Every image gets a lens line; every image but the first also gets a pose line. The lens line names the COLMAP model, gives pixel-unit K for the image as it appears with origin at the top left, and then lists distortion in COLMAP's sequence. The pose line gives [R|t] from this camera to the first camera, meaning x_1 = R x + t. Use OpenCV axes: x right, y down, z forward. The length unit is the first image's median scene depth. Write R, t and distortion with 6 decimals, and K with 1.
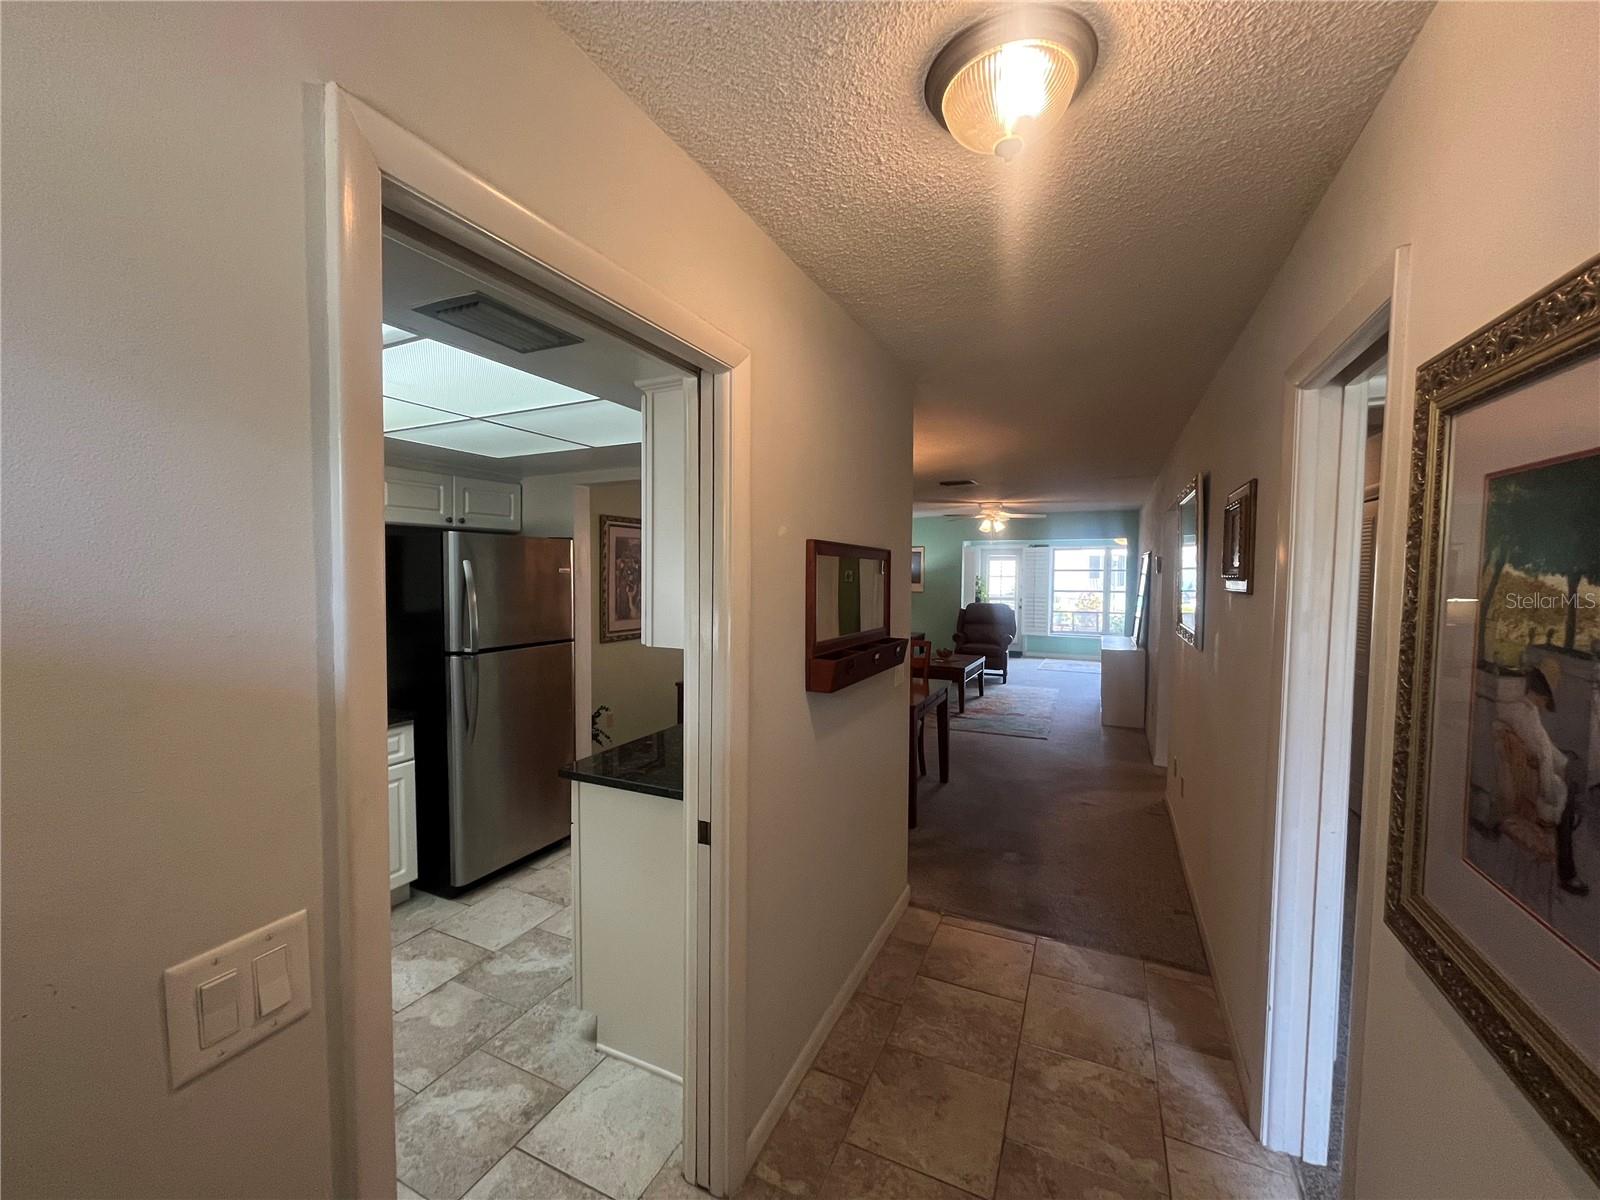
lens RADIAL K [[641.7, 0, 796.7], [0, 641.7, 599.4], [0, 0, 1]] dist [-0.002731, 0.000067]
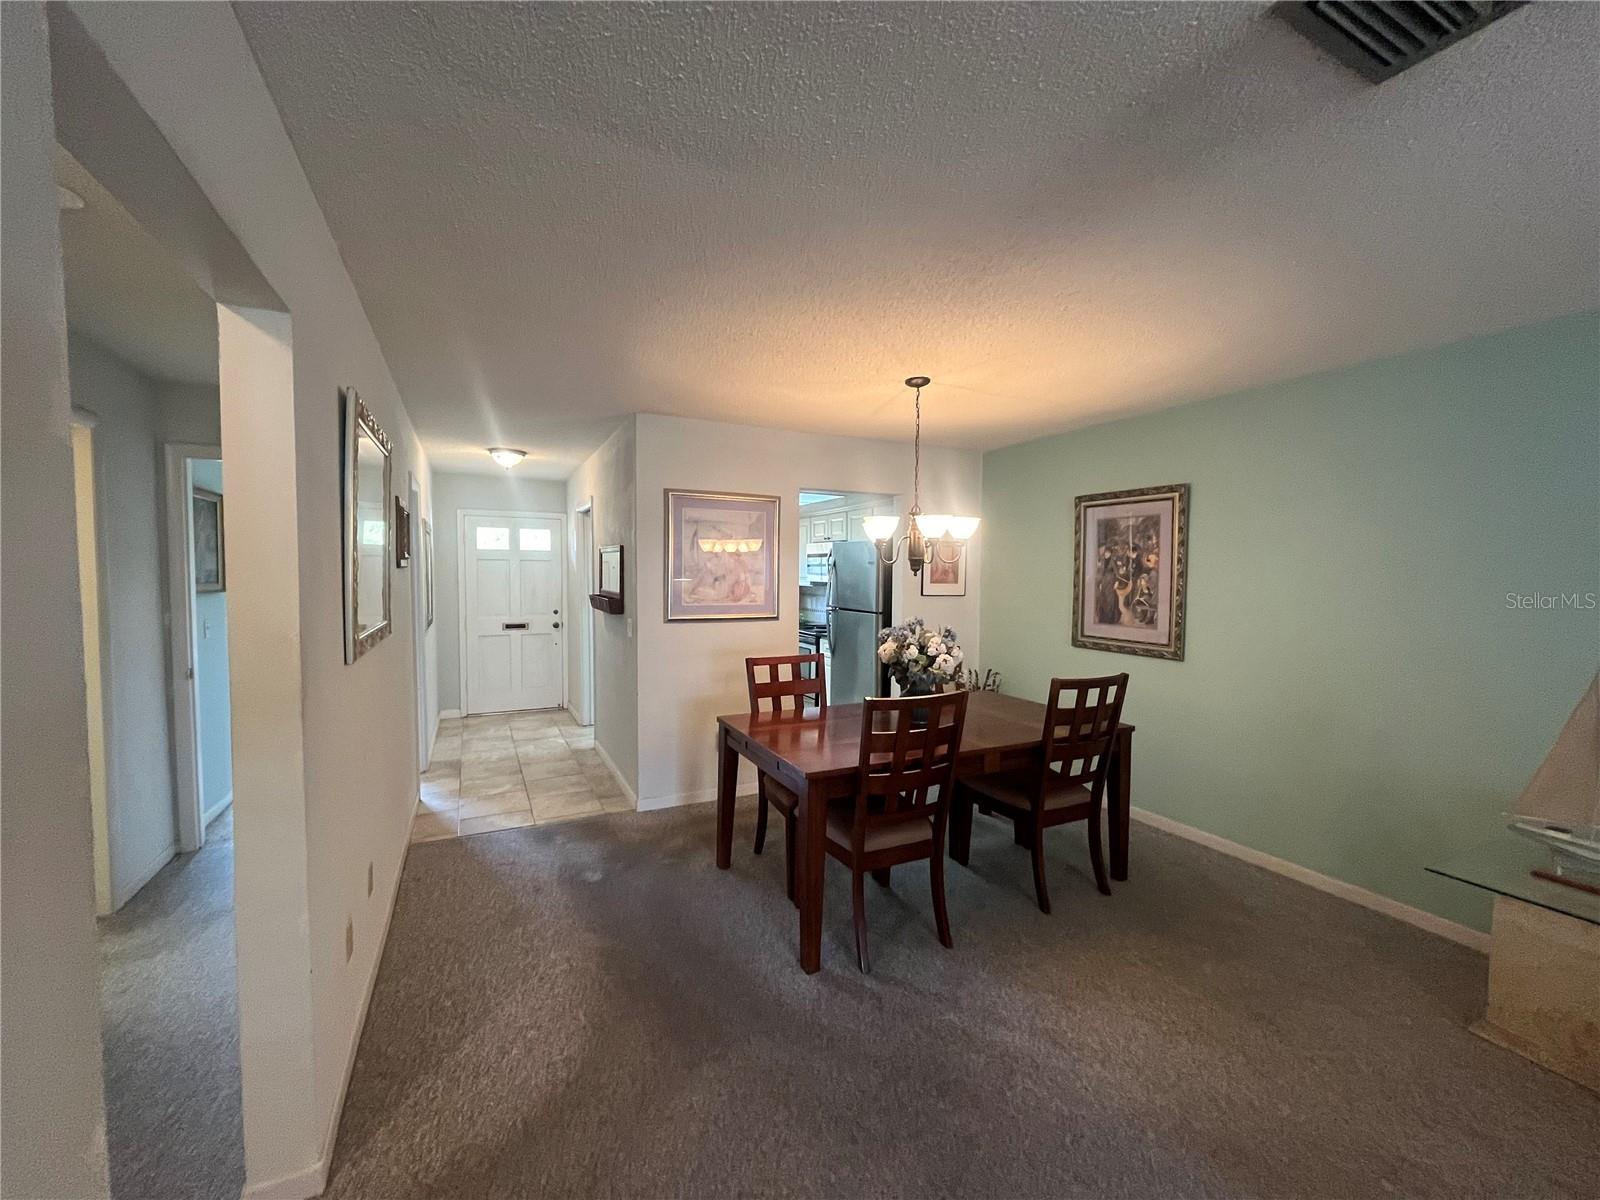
lens RADIAL K [[641.7, 0, 792.0], [0, 641.7, 599.9], [0, 0, 1]] dist [-0.002731, 0.000067]
pose [[-0.621679, 0.022898, -0.782937, 0.370933], [-0.046589, 0.996722, 0.066144, -0.020490], [0.781885, 0.077596, -0.618574, 0.759516]]
